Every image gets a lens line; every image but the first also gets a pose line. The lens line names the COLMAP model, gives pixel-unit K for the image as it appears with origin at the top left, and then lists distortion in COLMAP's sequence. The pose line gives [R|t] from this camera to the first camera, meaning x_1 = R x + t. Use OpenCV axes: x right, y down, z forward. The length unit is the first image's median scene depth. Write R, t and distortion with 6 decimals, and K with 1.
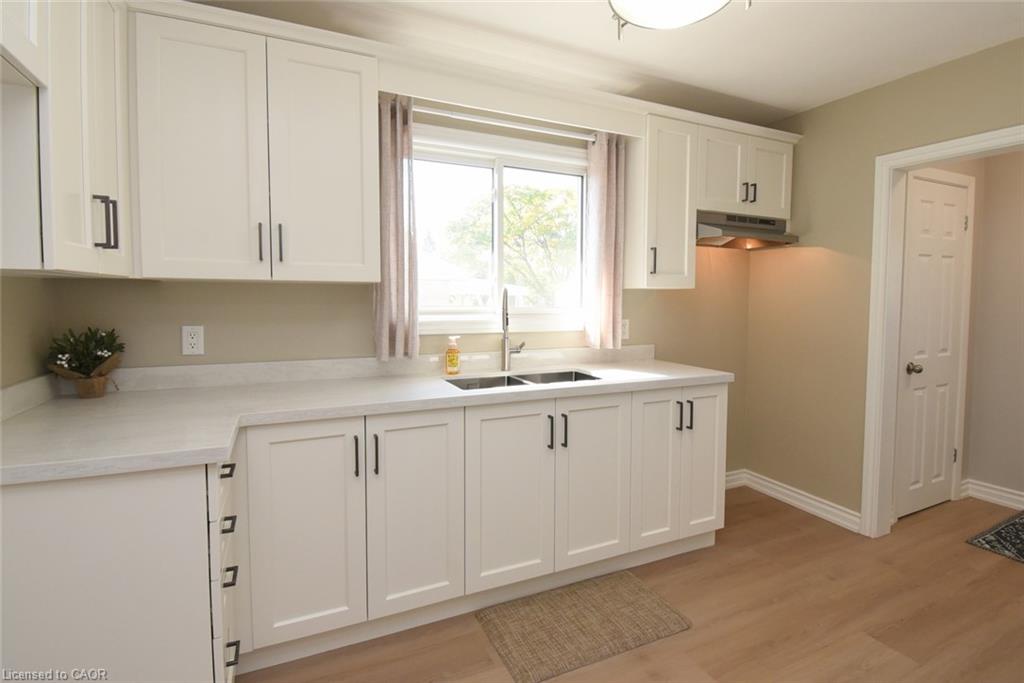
lens RADIAL K [[513.1, 0, 533.5], [0, 513.1, 326.9], [0, 0, 1]] dist [0.023021, -0.029077]
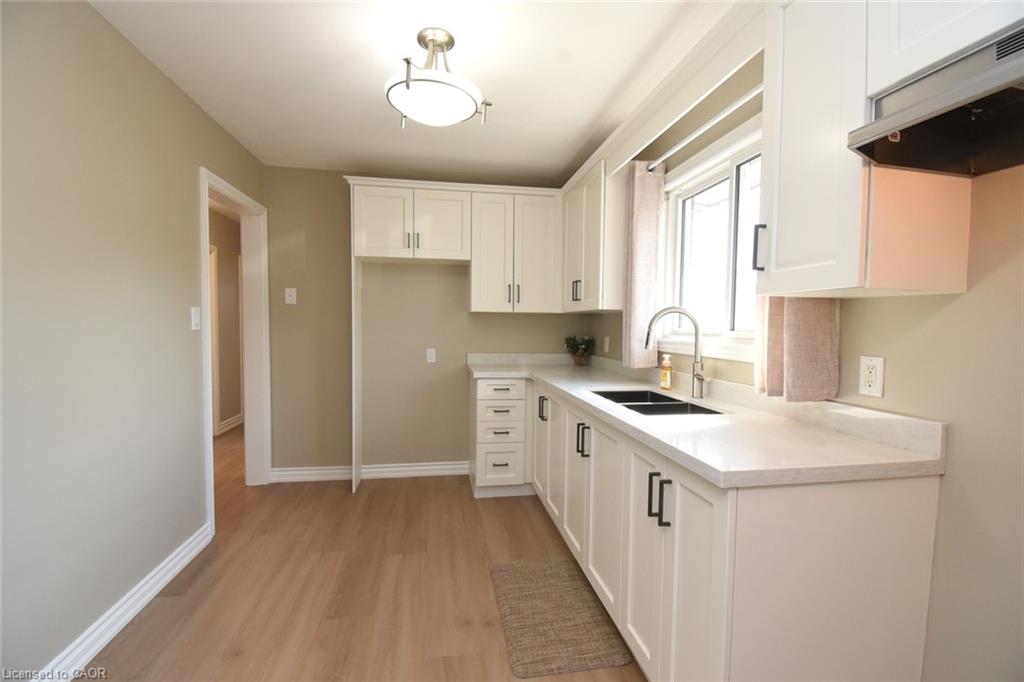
lens RADIAL K [[451.2, 0, 507.5], [0, 451.2, 344.9], [0, 0, 1]] dist [0.022541, -0.029095]
pose [[-0.291596, 0.035055, -0.955899, 0.885917], [-0.064914, 0.996299, 0.056338, -0.036112], [0.954337, 0.078479, -0.288241, 0.983982]]
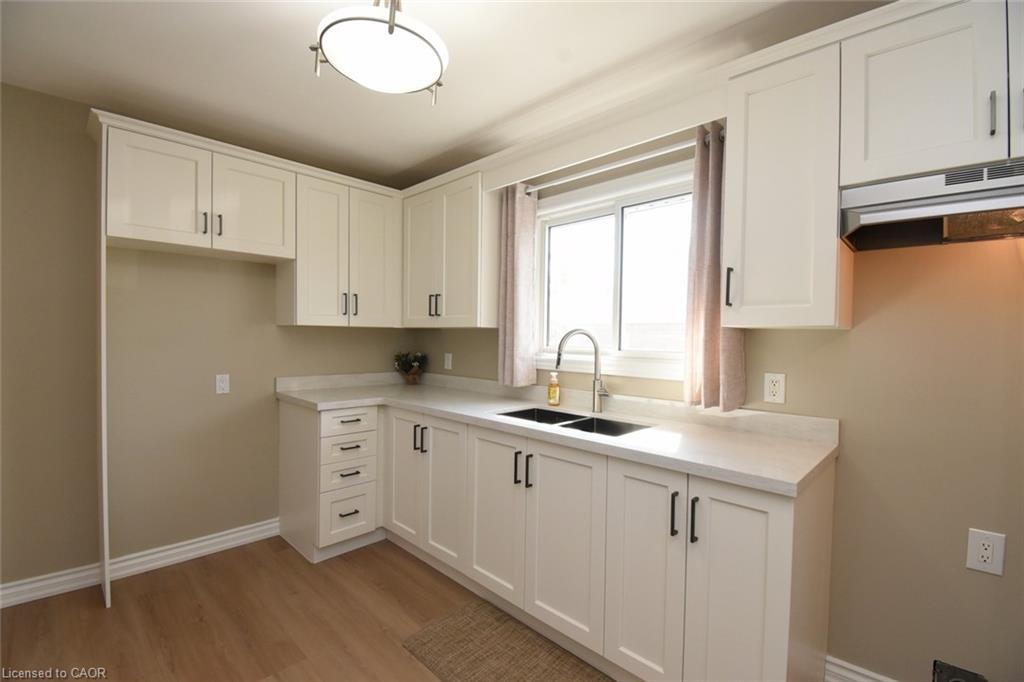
lens RADIAL K [[451.2, 0, 507.5], [0, 451.2, 344.9], [0, 0, 1]] dist [0.022541, -0.029095]
pose [[0.330095, 0.018930, -0.943758, 0.781188], [-0.065350, 0.997858, -0.002842, -0.035142], [0.941683, 0.062612, 0.330625, 0.583039]]
